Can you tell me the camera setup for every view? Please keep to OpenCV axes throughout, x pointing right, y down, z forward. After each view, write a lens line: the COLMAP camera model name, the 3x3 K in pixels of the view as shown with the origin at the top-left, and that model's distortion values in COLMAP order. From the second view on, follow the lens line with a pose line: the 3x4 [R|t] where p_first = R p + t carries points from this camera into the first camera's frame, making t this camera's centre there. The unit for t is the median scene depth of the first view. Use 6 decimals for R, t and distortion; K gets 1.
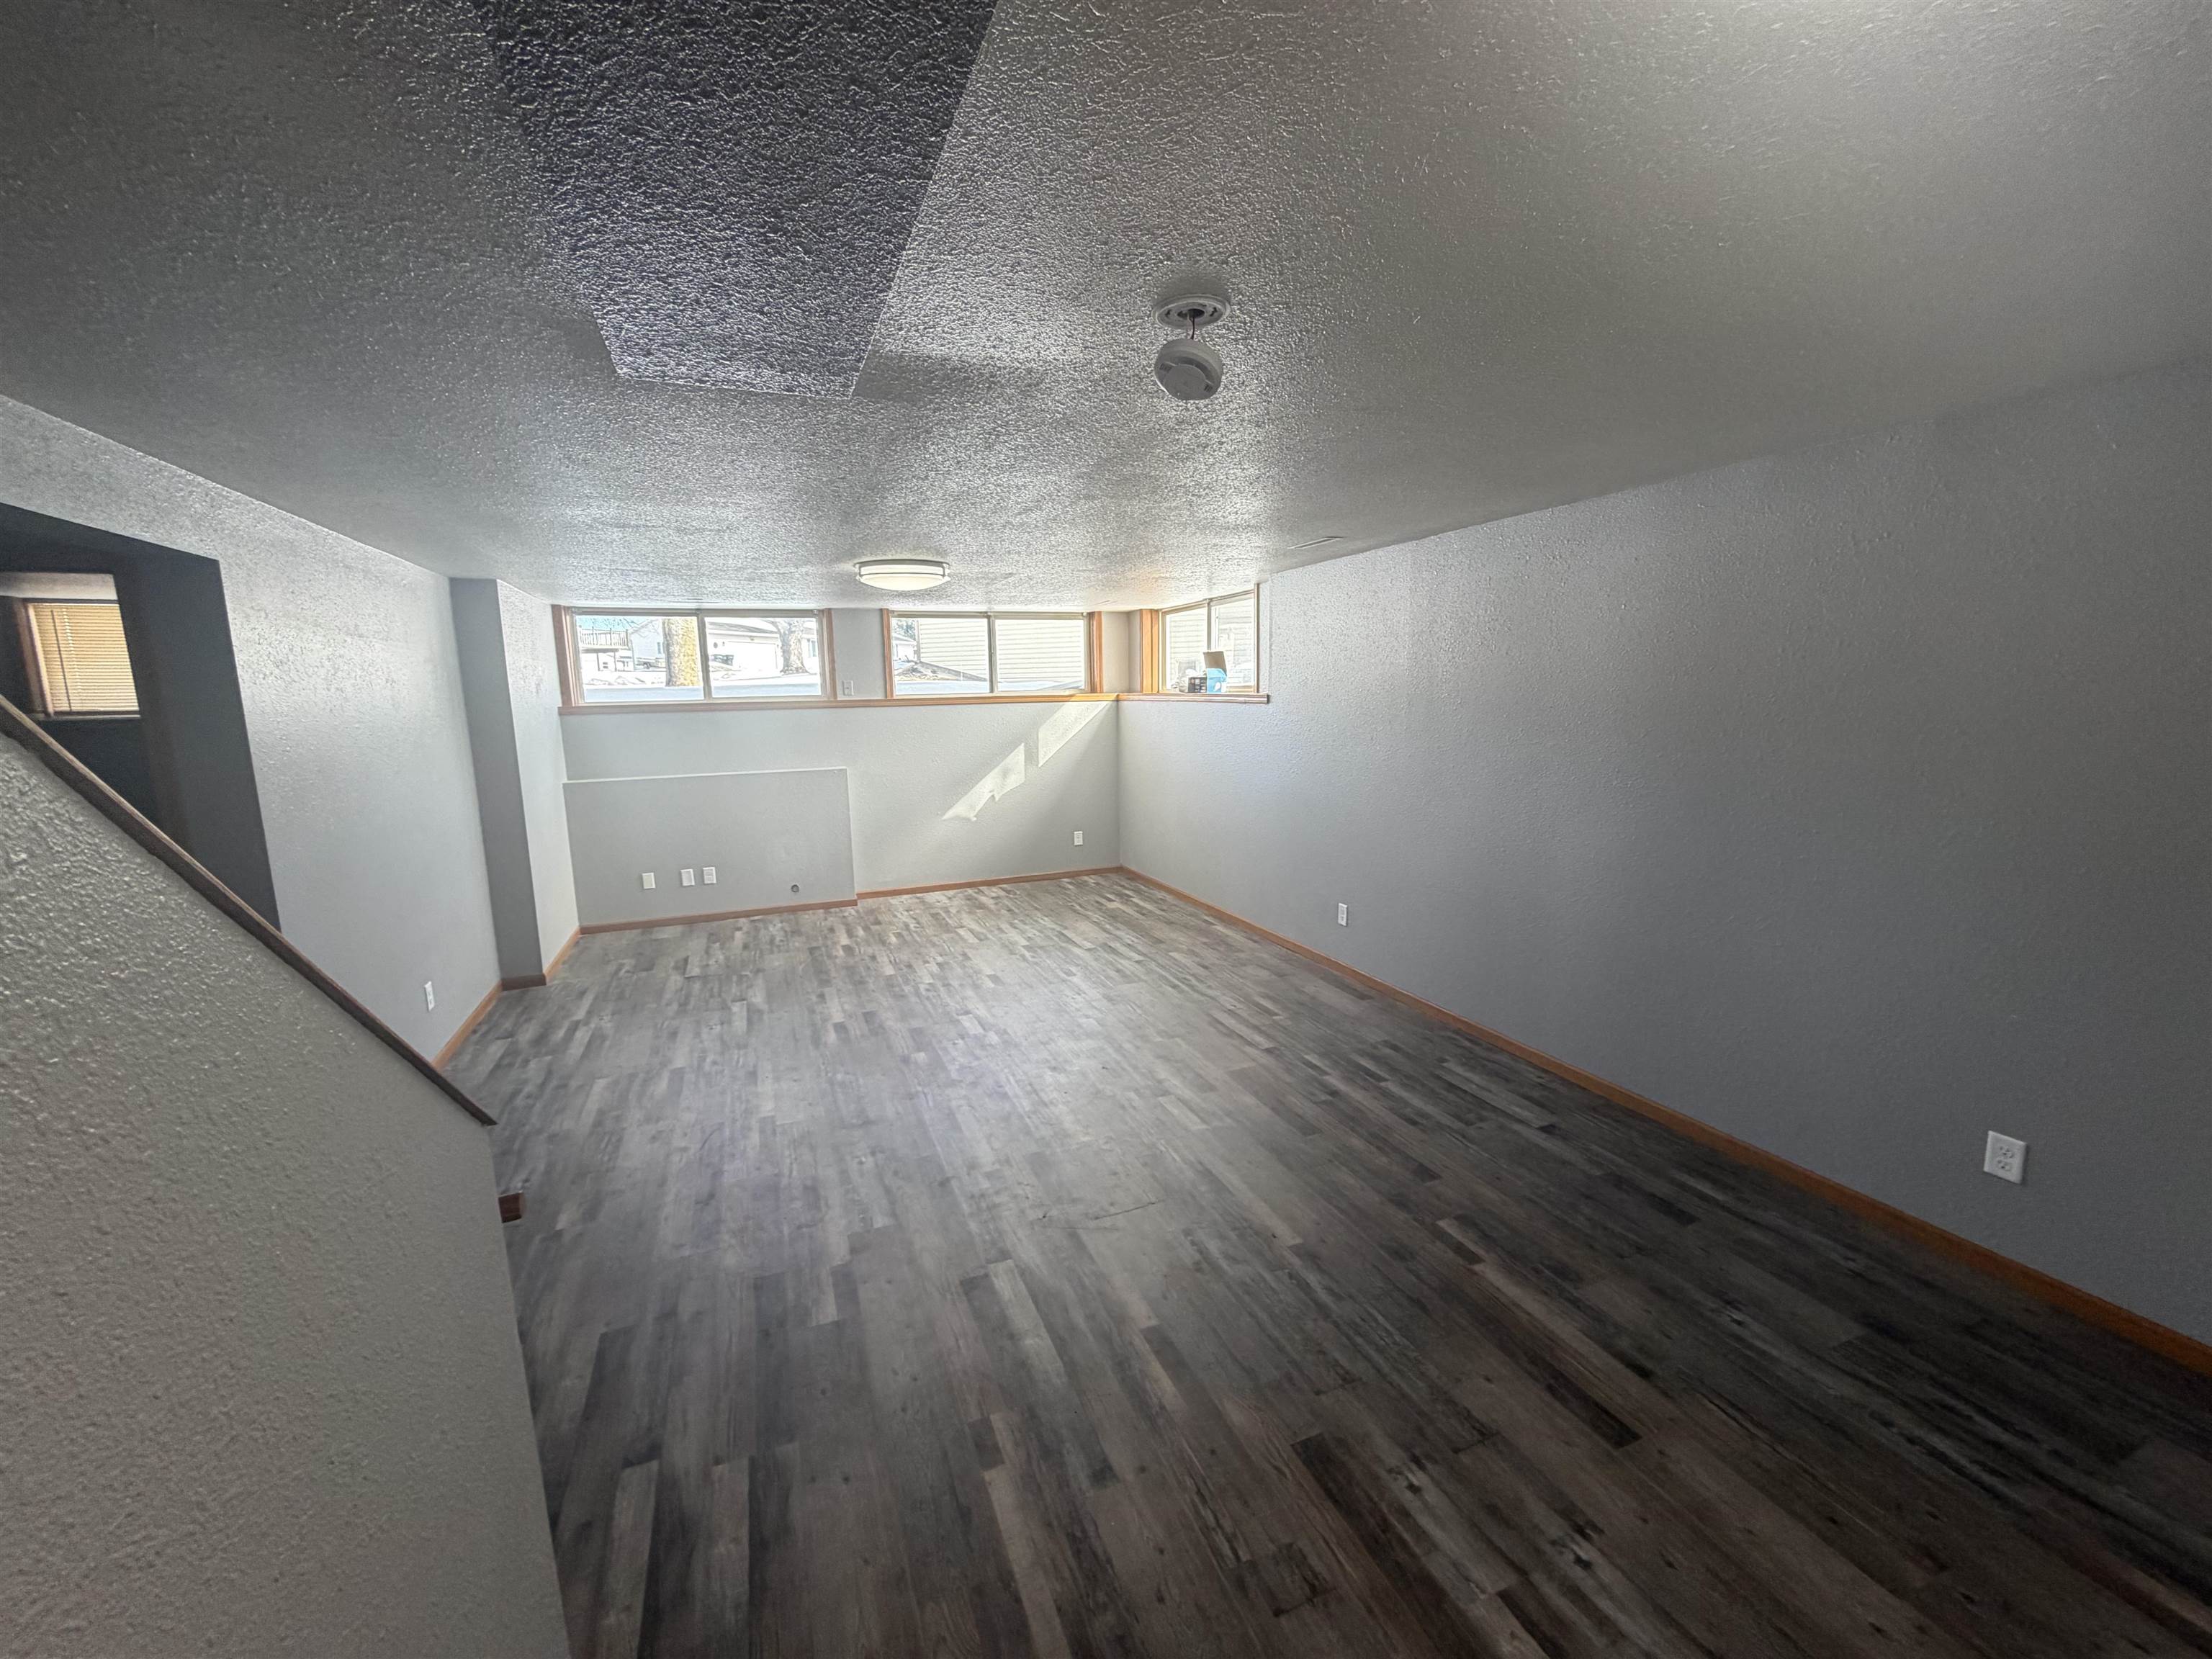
lens RADIAL K [[885.9, 0, 1106.3], [0, 885.9, 828.5], [0, 0, 1]] dist [0.000186, -0.000360]
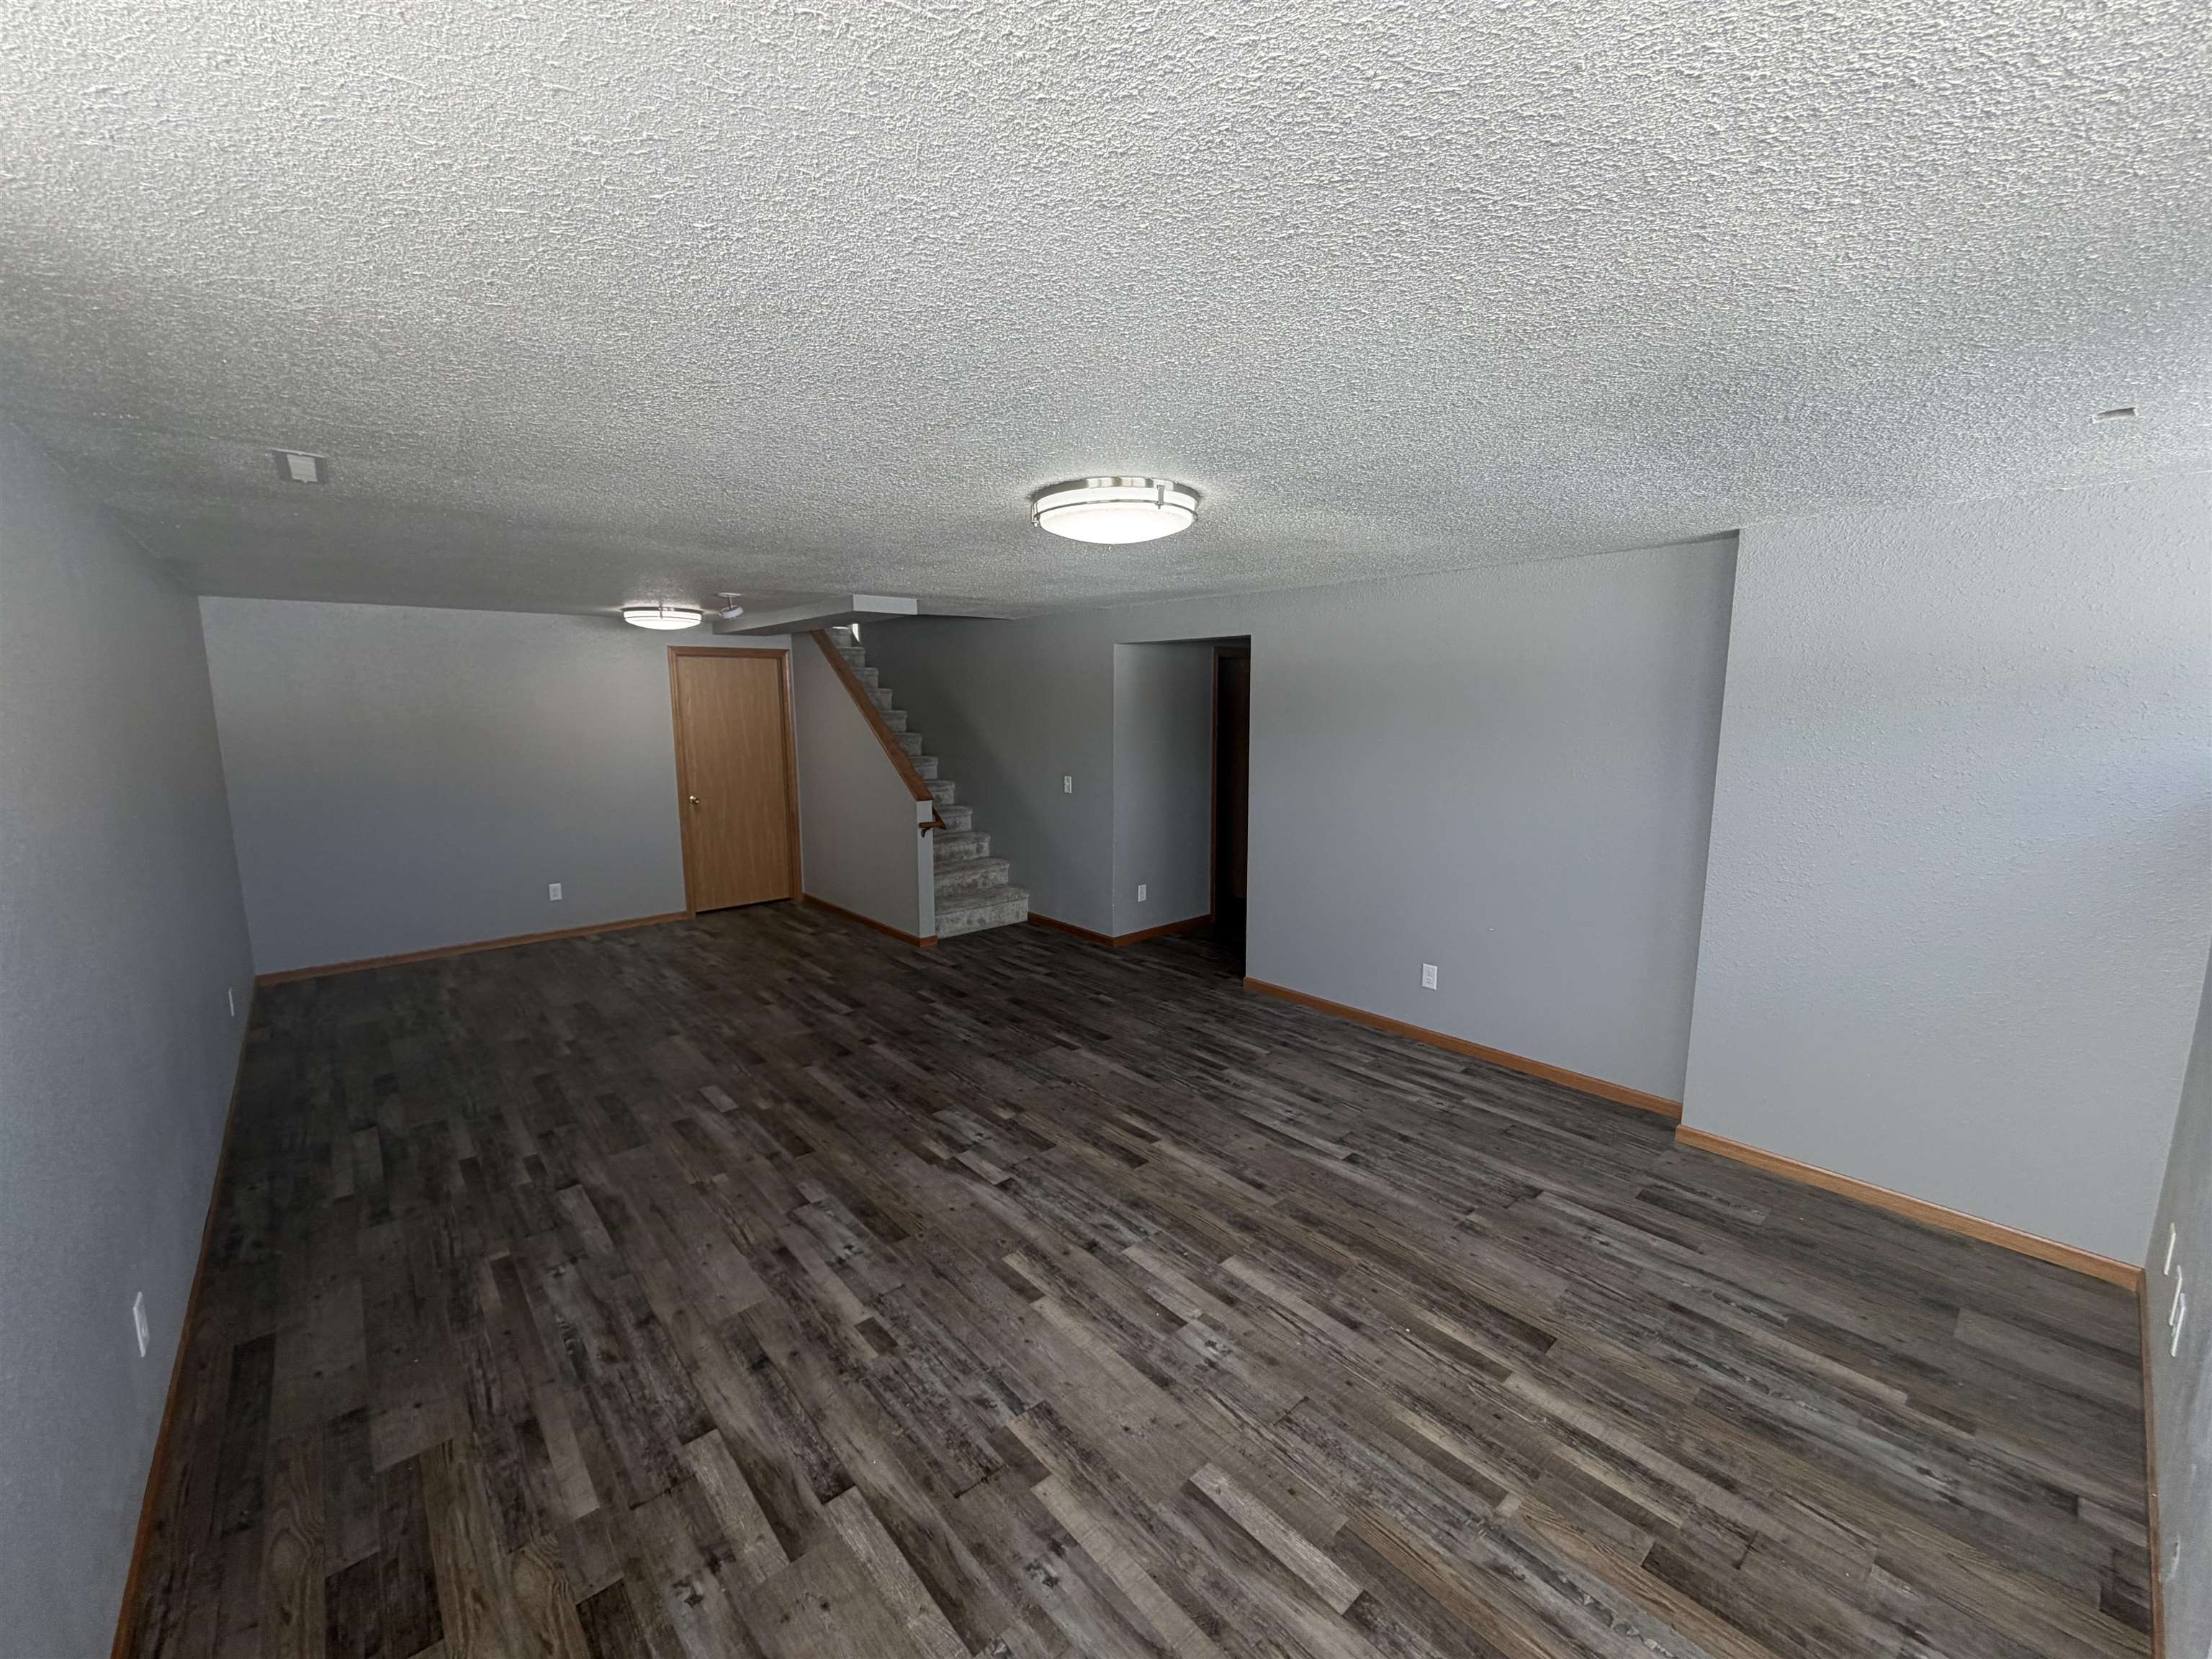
lens RADIAL K [[885.9, 0, 1103.1], [0, 885.9, 832.7], [0, 0, 1]] dist [0.000186, -0.000360]
pose [[-0.943609, 0.074156, -0.322649, -0.026296], [-0.027510, 0.953656, 0.299640, -0.246948], [0.329916, 0.291619, -0.897839, 1.468313]]
